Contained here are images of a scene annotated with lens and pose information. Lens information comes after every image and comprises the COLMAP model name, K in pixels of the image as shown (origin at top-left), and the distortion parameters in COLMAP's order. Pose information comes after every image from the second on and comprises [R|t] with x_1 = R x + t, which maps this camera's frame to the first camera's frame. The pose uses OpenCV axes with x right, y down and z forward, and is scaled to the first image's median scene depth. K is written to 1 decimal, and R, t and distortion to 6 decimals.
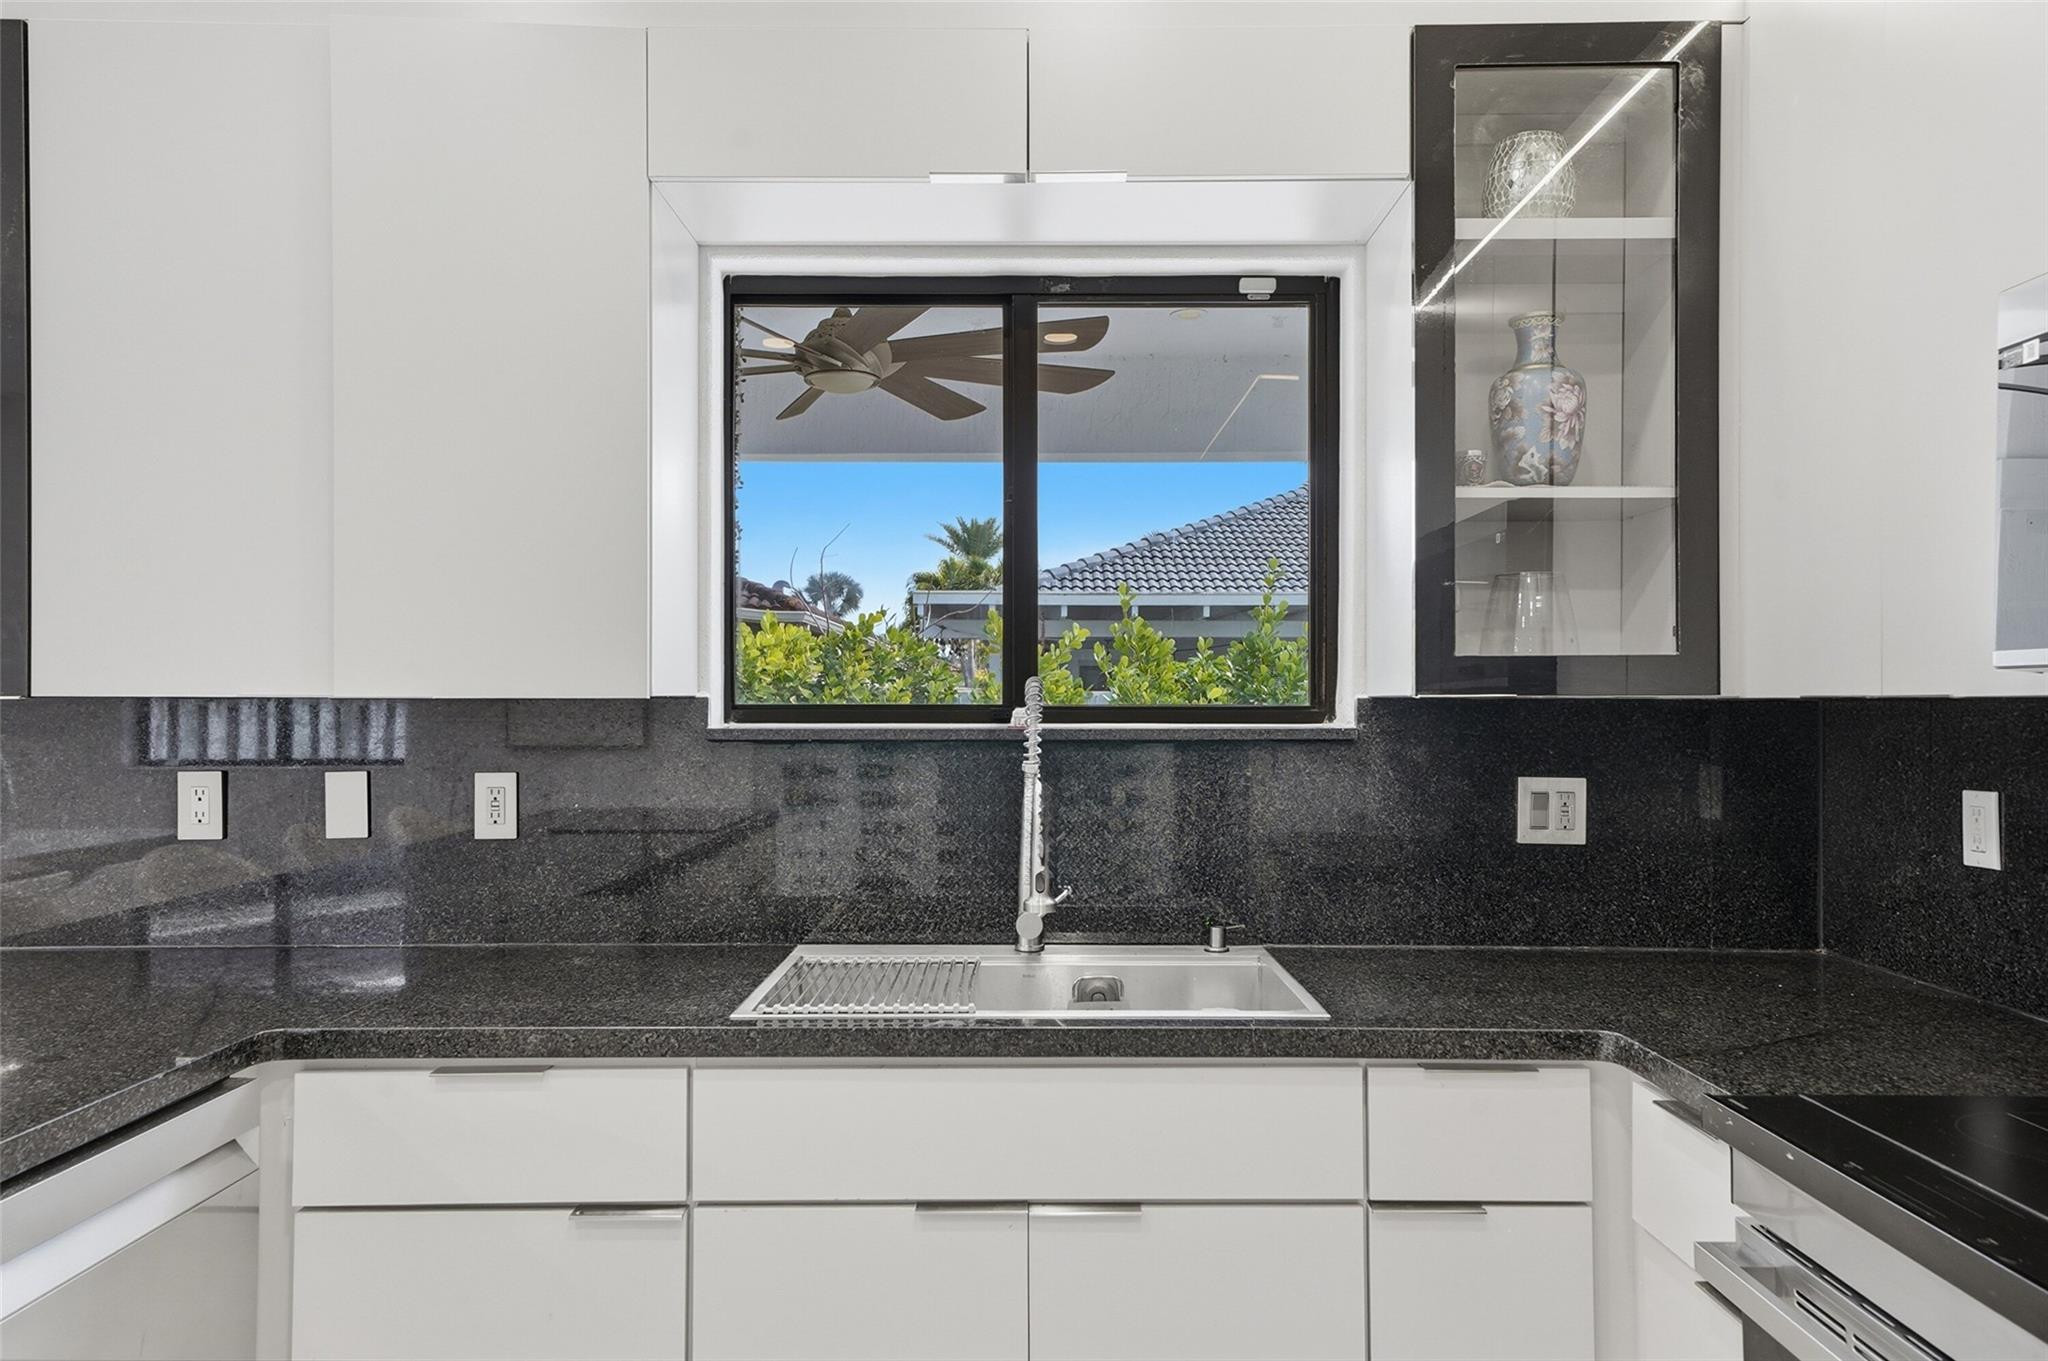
lens RADIAL K [[1358.8, 0, 1017.3], [0, 1358.8, 694.2], [0, 0, 1]] dist [0.029785, 0.000614]
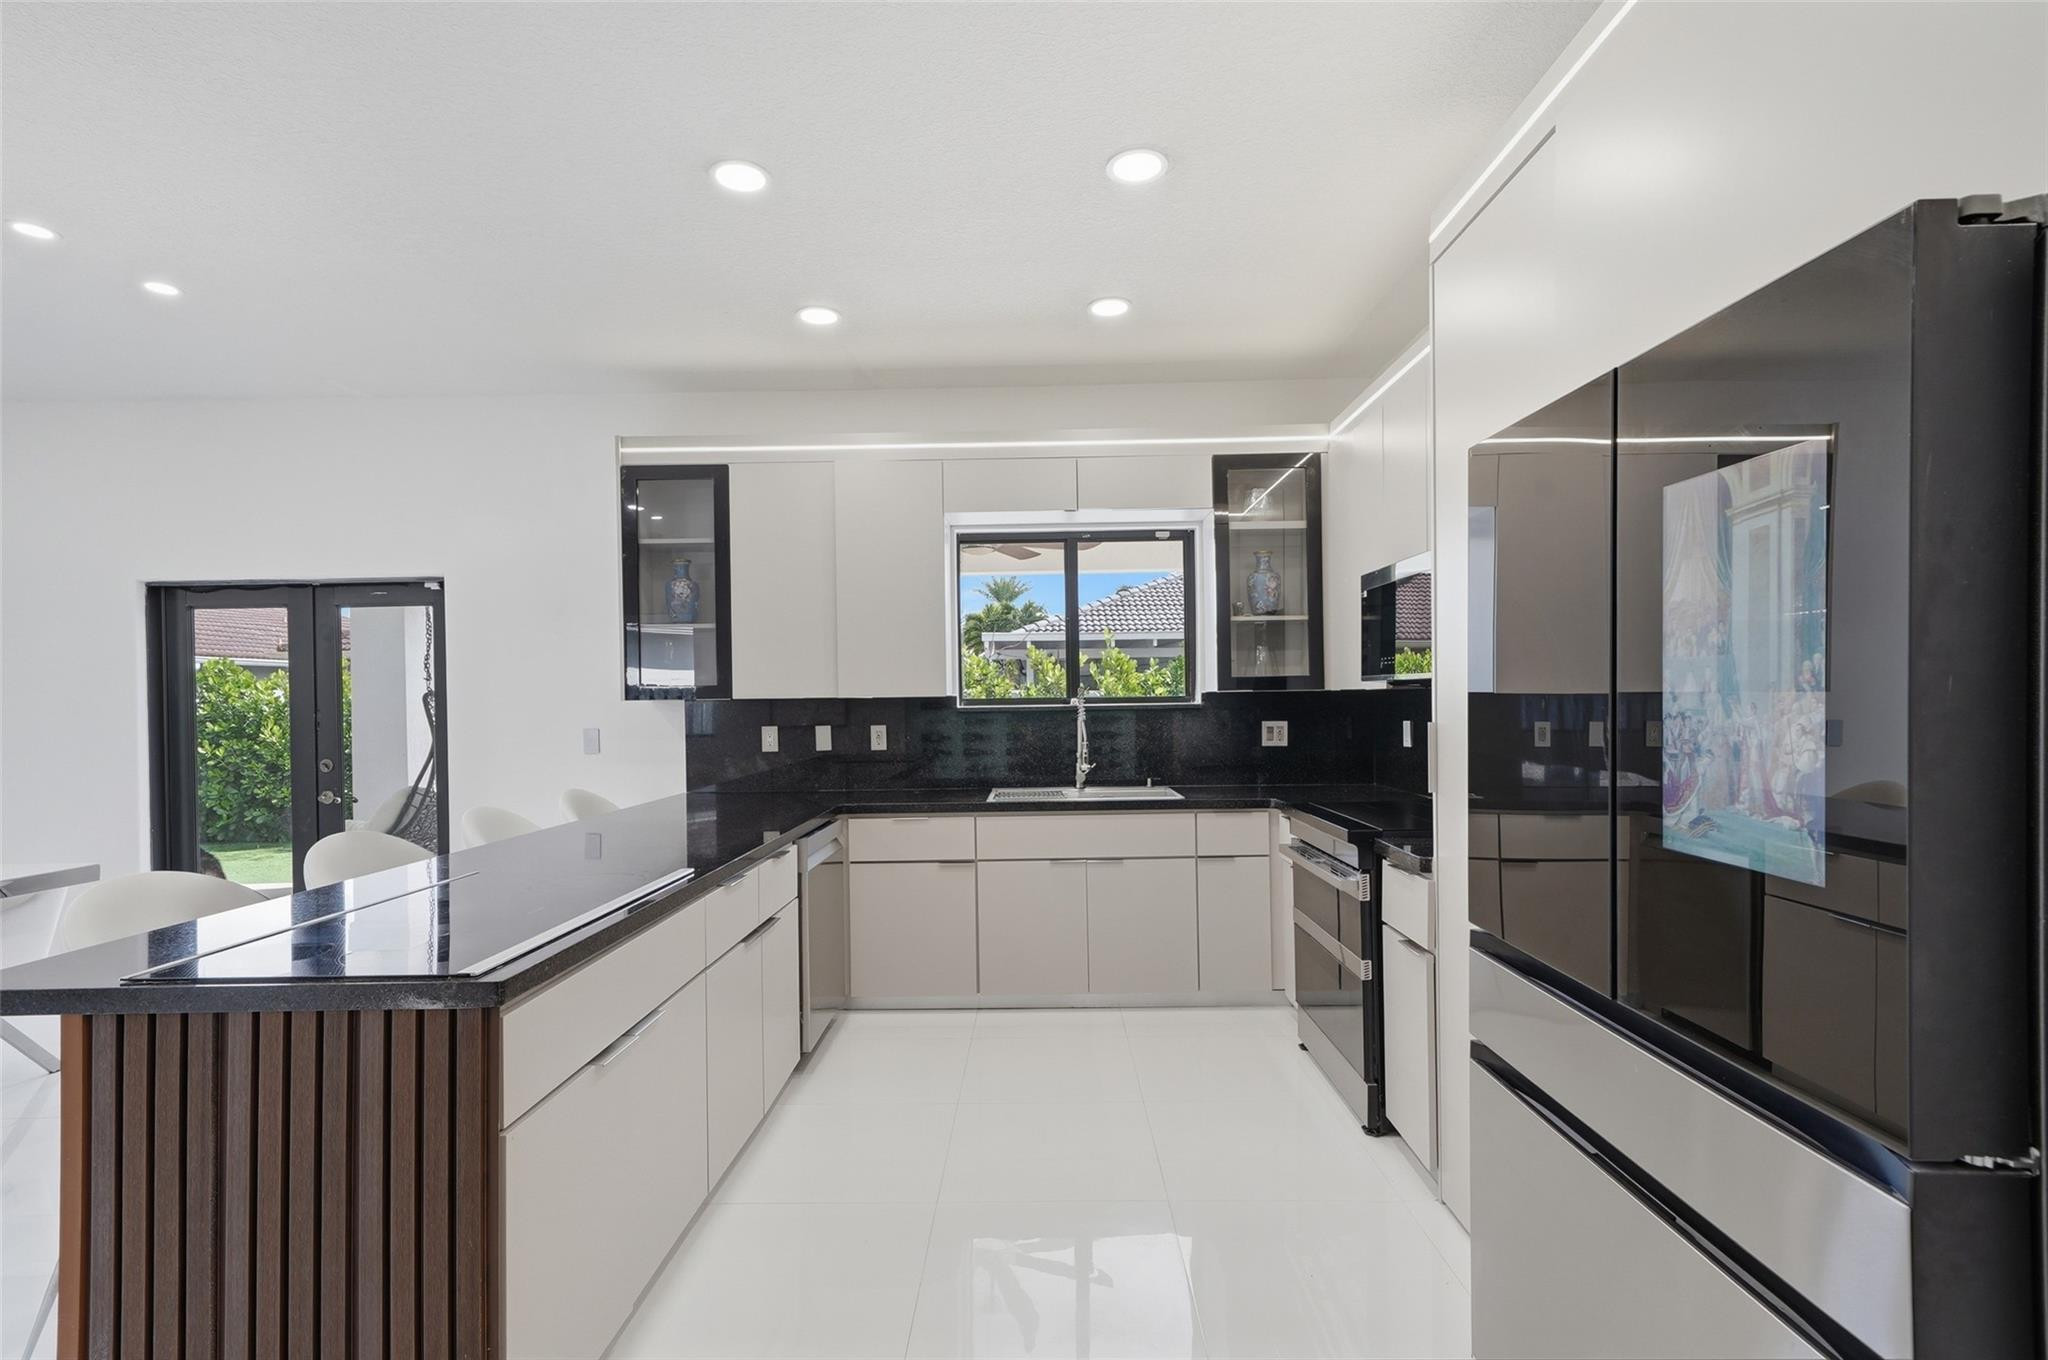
lens RADIAL K [[949.2, 0, 1035.3], [0, 949.2, 714.6], [0, 0, 1]] dist [0.005417, 0.000517]
pose [[0.999863, -0.015539, 0.005767, -0.085870], [0.015403, 0.999618, 0.022932, -0.001515], [-0.006121, -0.022840, 0.999720, -0.856431]]
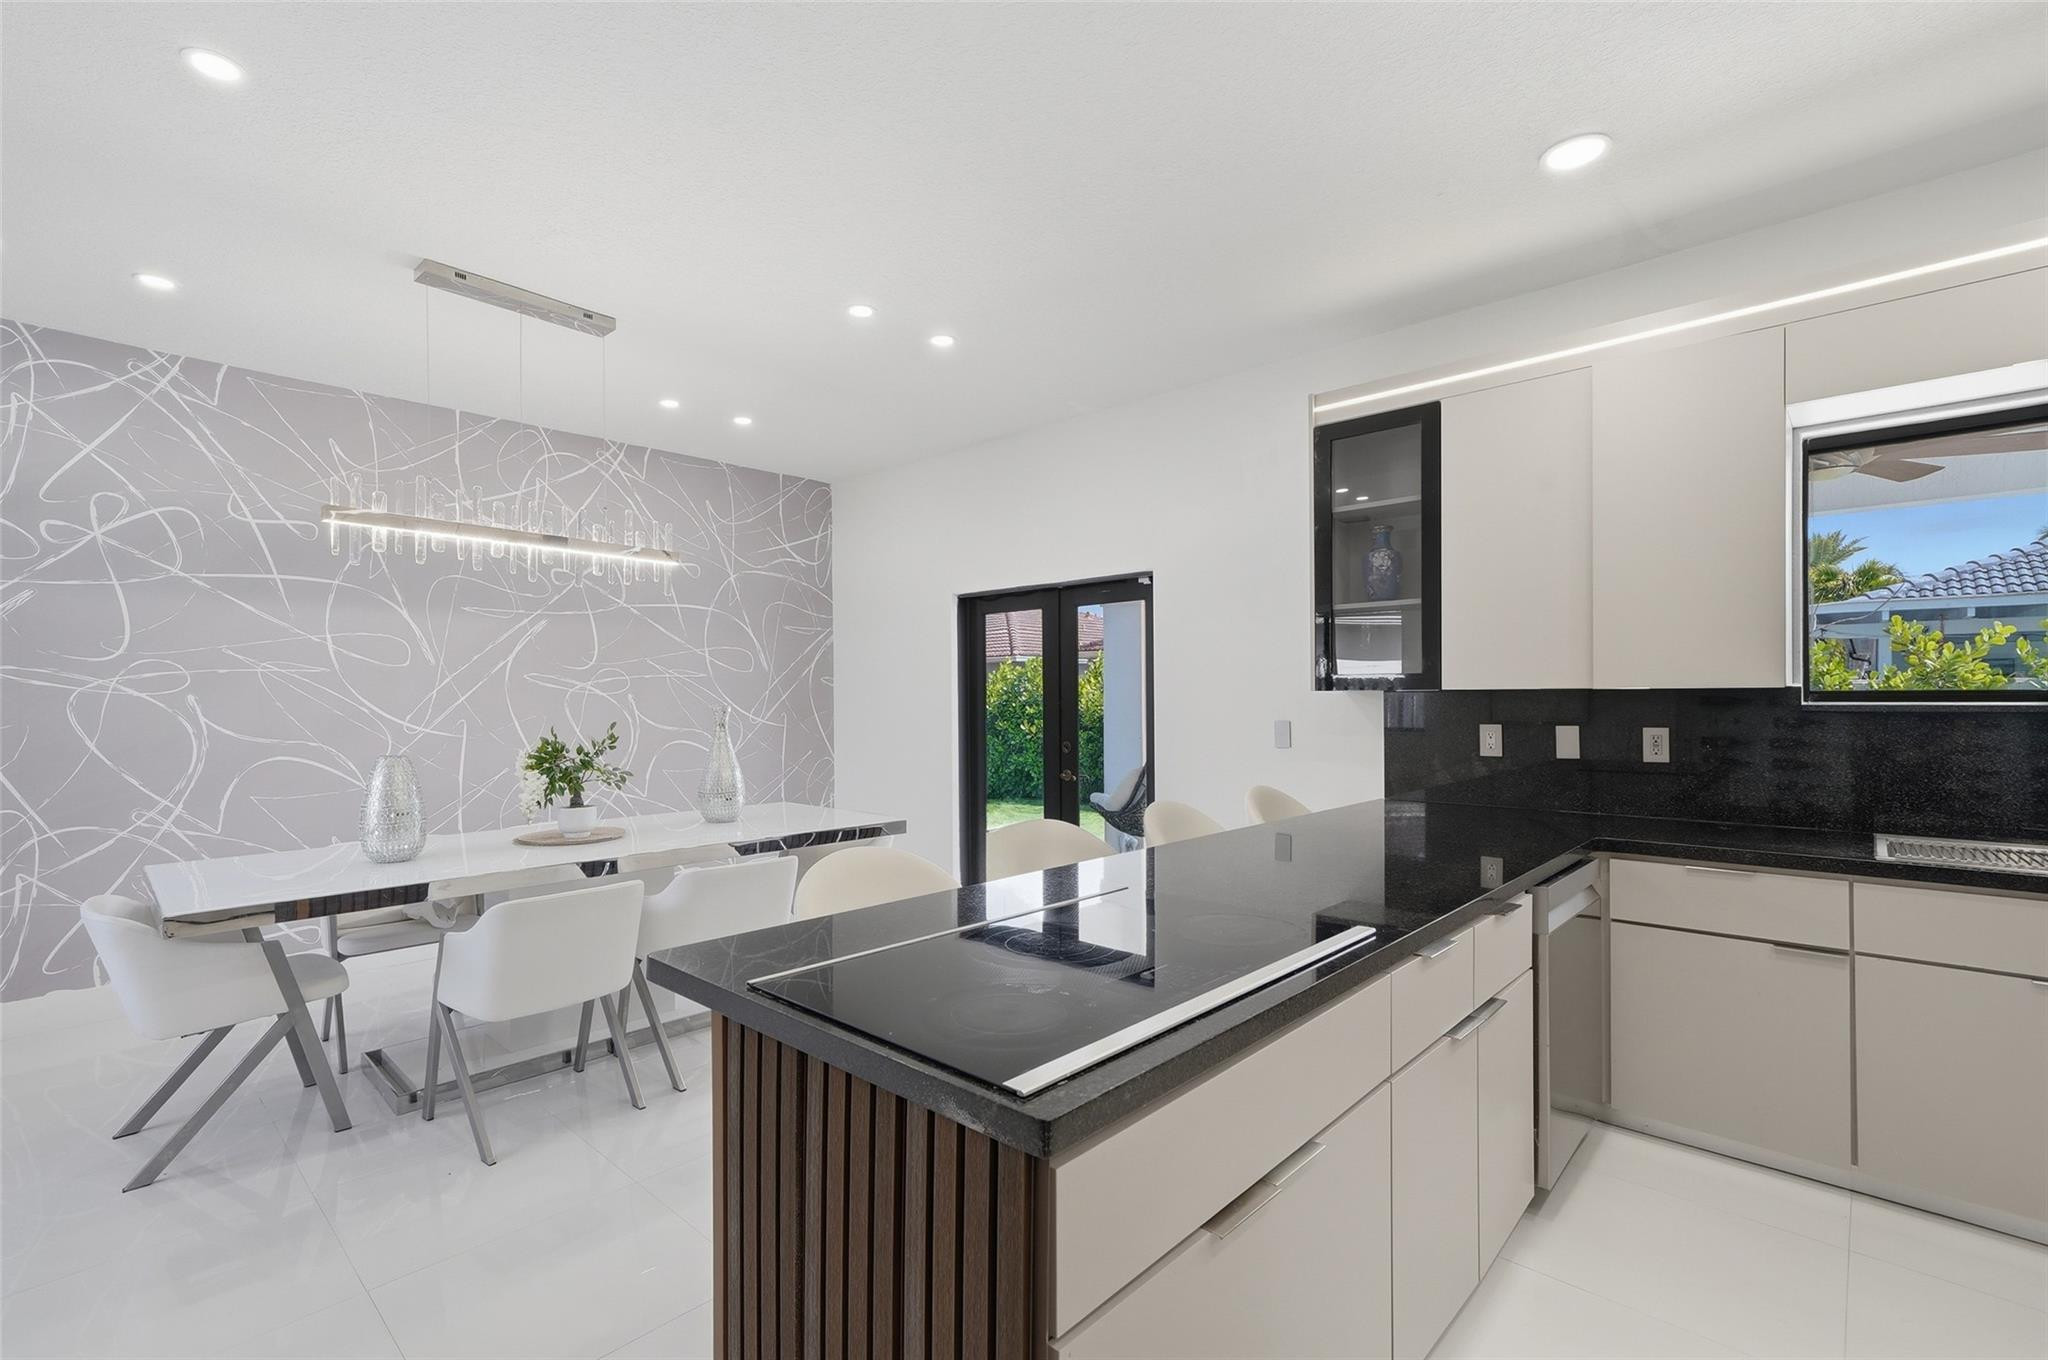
lens RADIAL K [[919.0, 0, 1017.6], [0, 919.0, 690.4], [0, 0, 1]] dist [0.002696, 0.000191]
pose [[0.738944, -0.009832, -0.673695, -0.174530], [0.010244, 0.999942, -0.003357, 0.000629], [0.673689, -0.004421, 0.739002, -0.549594]]
